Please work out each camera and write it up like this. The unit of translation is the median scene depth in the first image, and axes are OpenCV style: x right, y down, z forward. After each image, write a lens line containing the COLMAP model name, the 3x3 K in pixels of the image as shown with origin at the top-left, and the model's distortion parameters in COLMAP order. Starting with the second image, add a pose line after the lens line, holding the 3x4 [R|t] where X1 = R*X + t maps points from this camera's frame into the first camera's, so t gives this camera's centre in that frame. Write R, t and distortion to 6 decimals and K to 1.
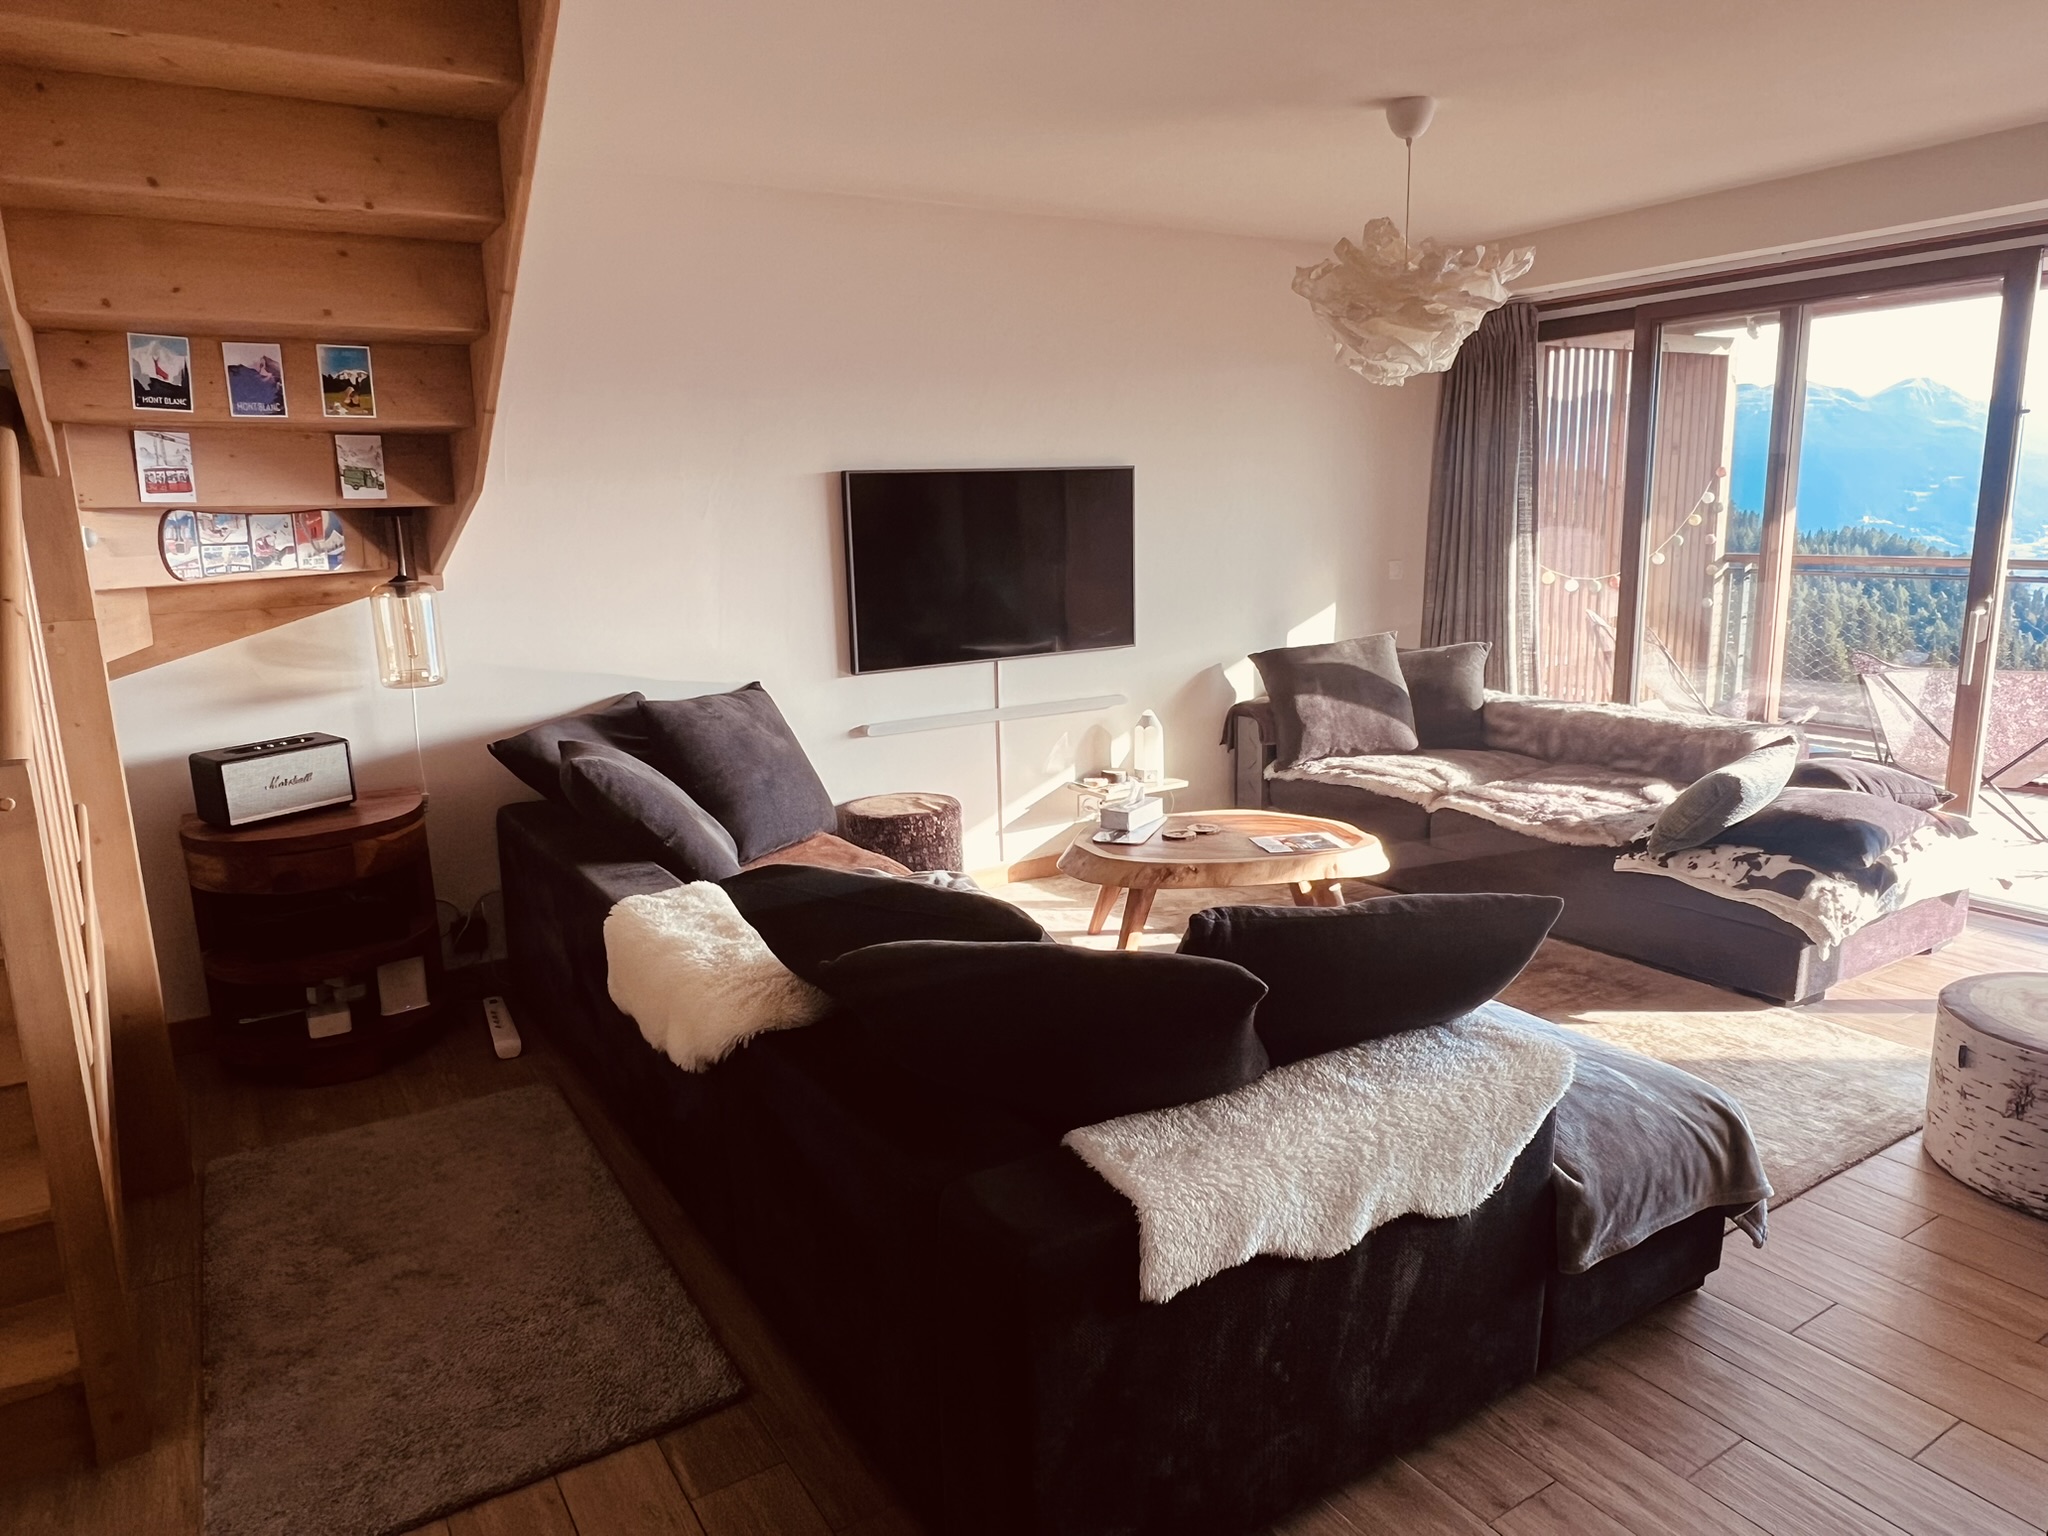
lens RADIAL K [[1327.1, 0, 1019.4], [0, 1327.1, 769.4], [0, 0, 1]] dist [0.005896, 0.000965]
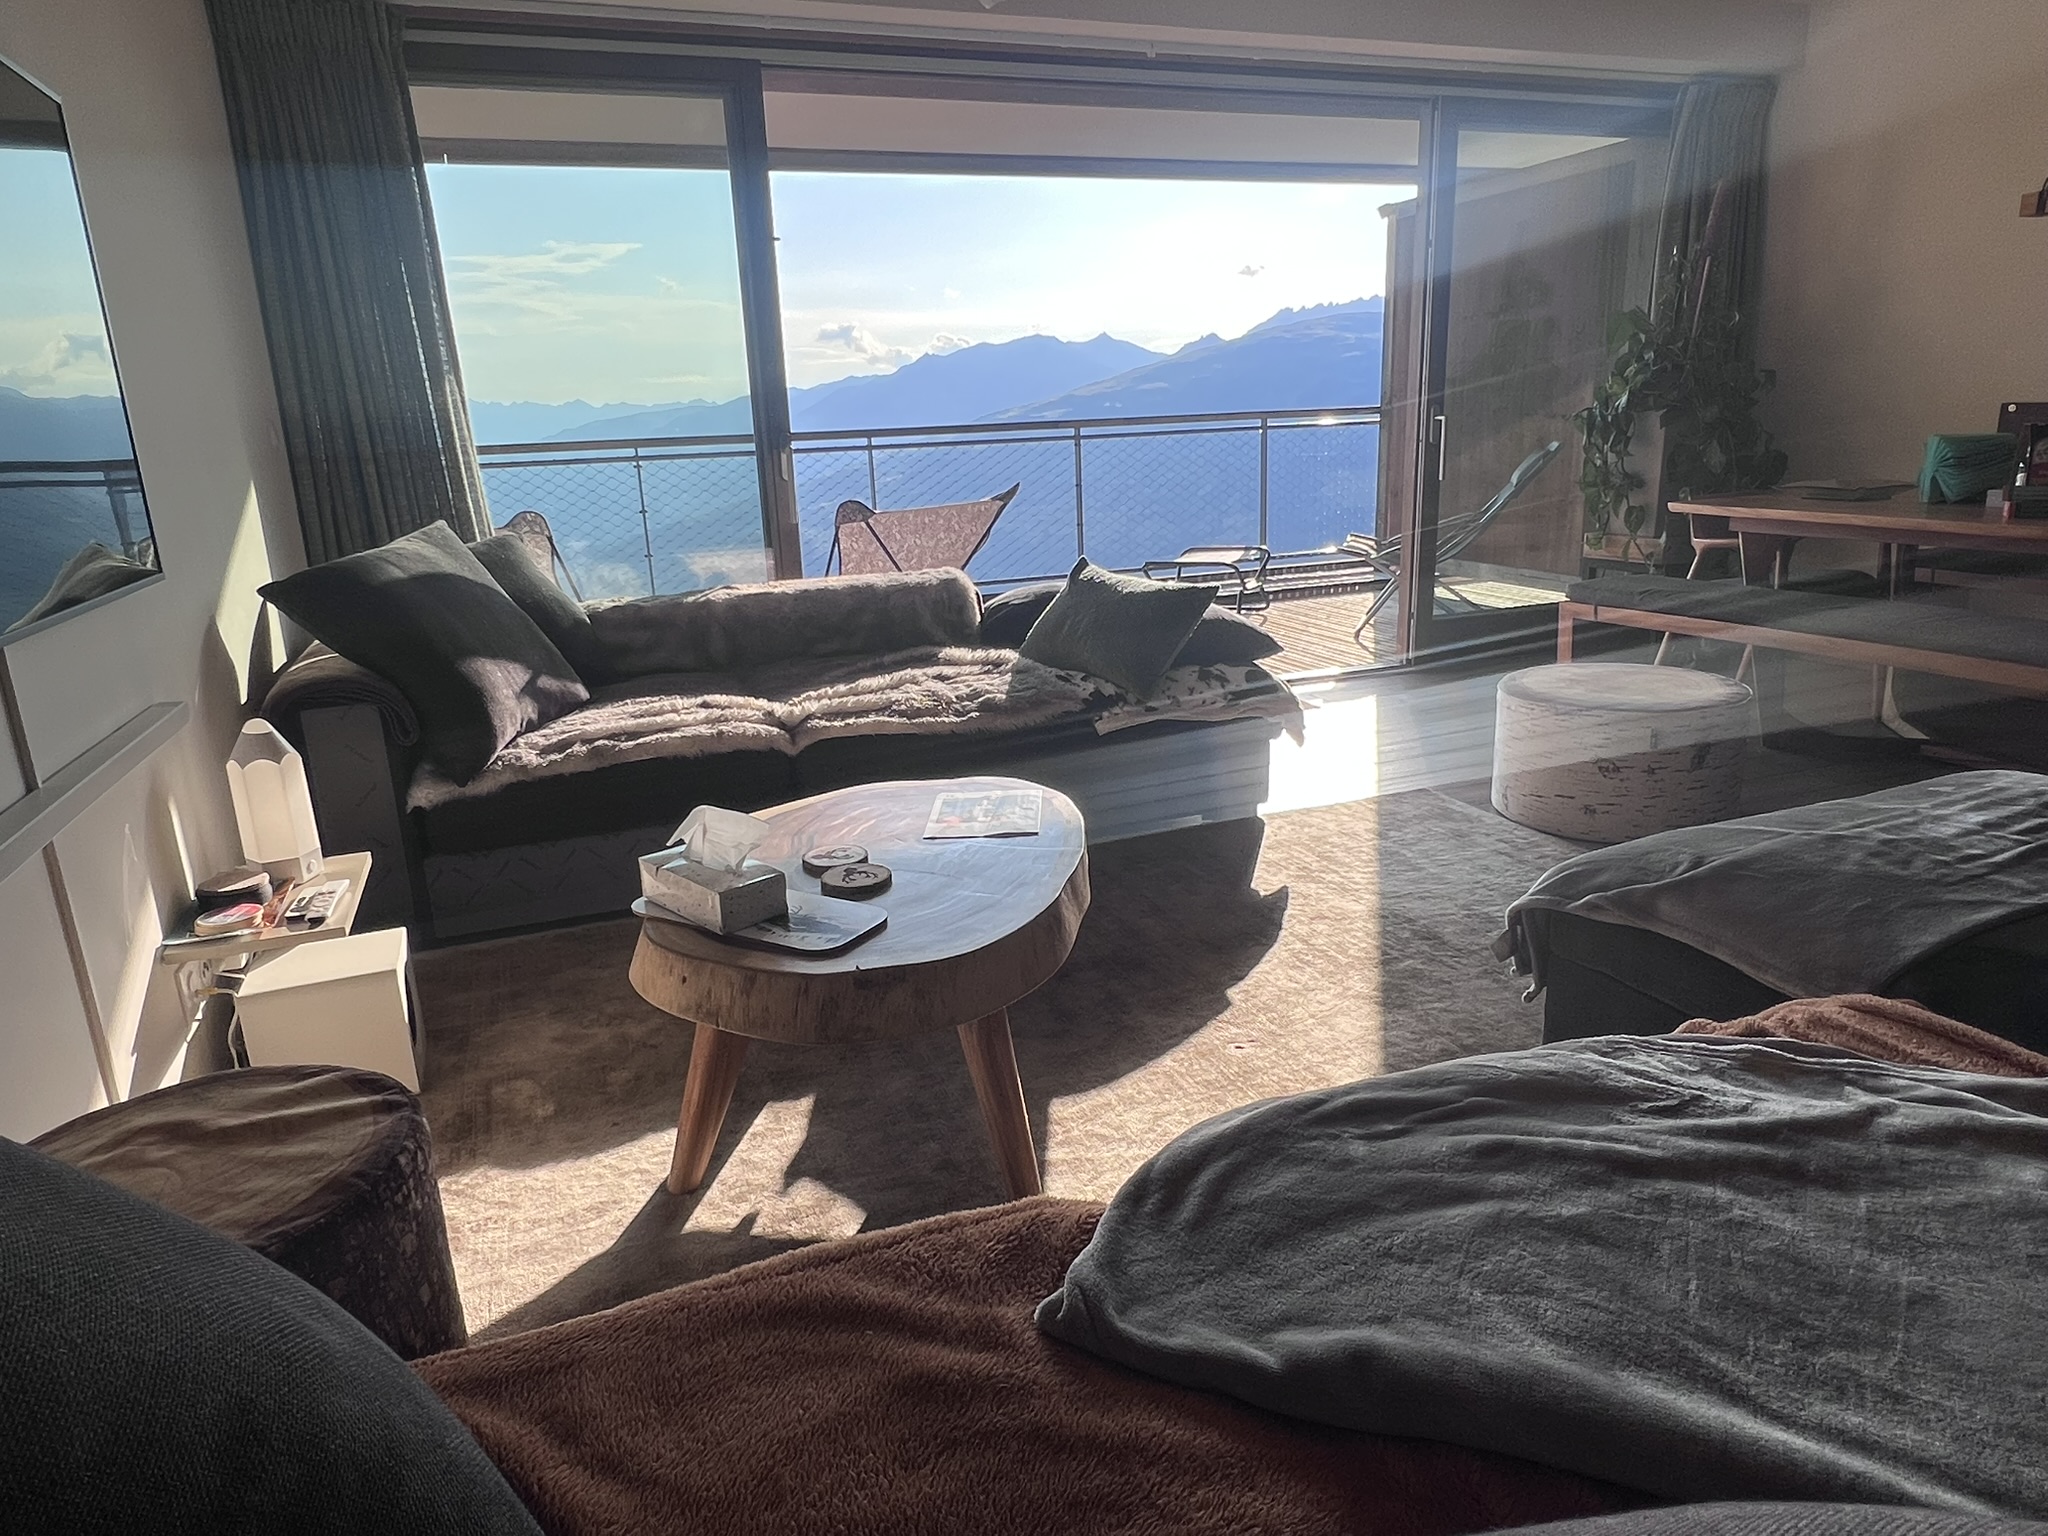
lens RADIAL K [[1242.5, 0, 1019.9], [0, 1242.5, 763.0], [0, 0, 1]] dist [-0.001208, -0.000030]
pose [[0.203489, -0.246791, 0.947463, -0.327263], [0.221608, 0.954206, 0.200951, -0.080179], [-0.953668, 0.169074, 0.248862, 0.908766]]
